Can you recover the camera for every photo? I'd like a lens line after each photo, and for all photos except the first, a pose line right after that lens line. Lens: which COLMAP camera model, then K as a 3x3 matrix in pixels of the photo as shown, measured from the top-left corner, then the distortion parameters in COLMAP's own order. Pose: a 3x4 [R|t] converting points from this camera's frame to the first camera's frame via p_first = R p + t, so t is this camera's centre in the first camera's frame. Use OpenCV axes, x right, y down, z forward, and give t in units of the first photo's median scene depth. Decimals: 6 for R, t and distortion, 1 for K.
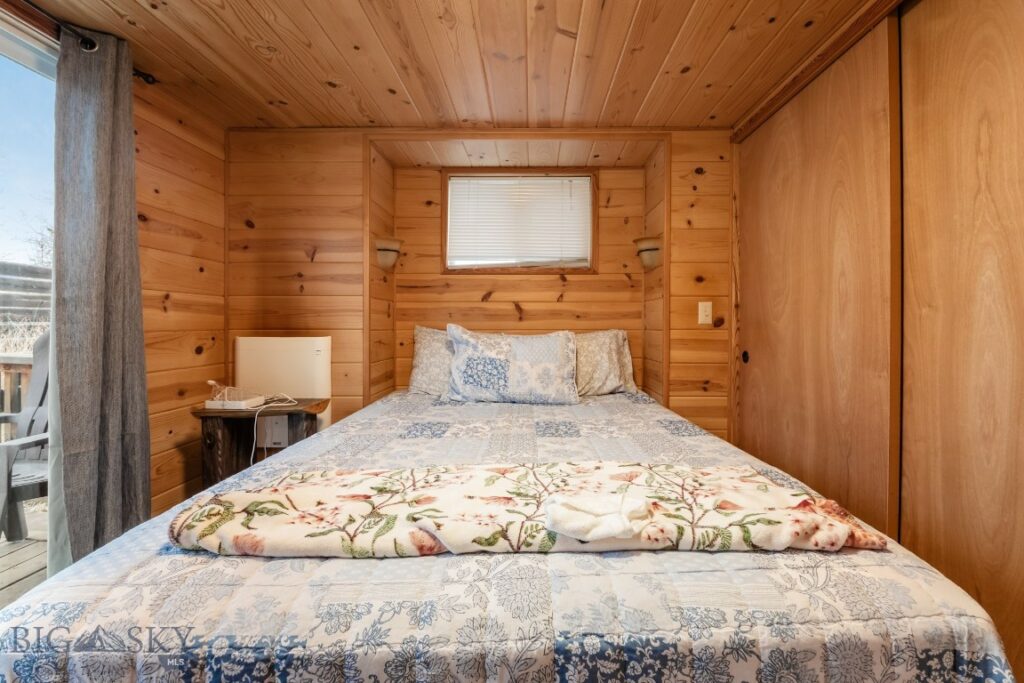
lens RADIAL K [[417.8, 0, 511.5], [0, 417.8, 337.5], [0, 0, 1]] dist [-0.005360, -0.003874]
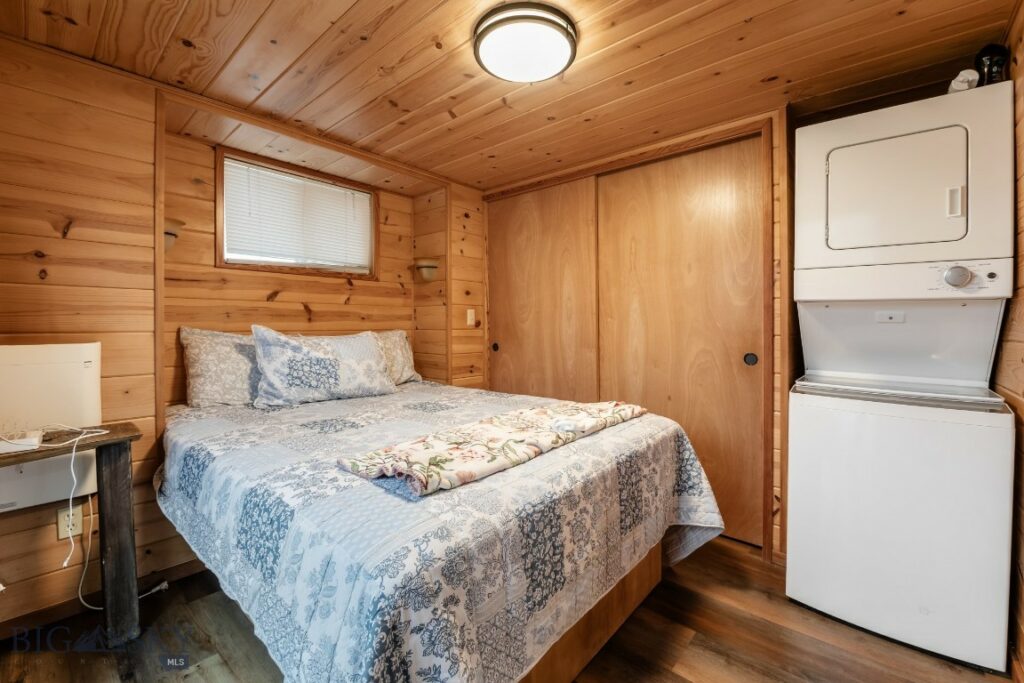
lens RADIAL K [[417.8, 0, 512.4], [0, 417.8, 335.2], [0, 0, 1]] dist [-0.005360, -0.003874]
pose [[0.662938, -0.018081, 0.748456, -0.499773], [0.021914, 0.999749, 0.004741, -0.002036], [-0.748353, 0.013258, 0.663168, -0.035712]]
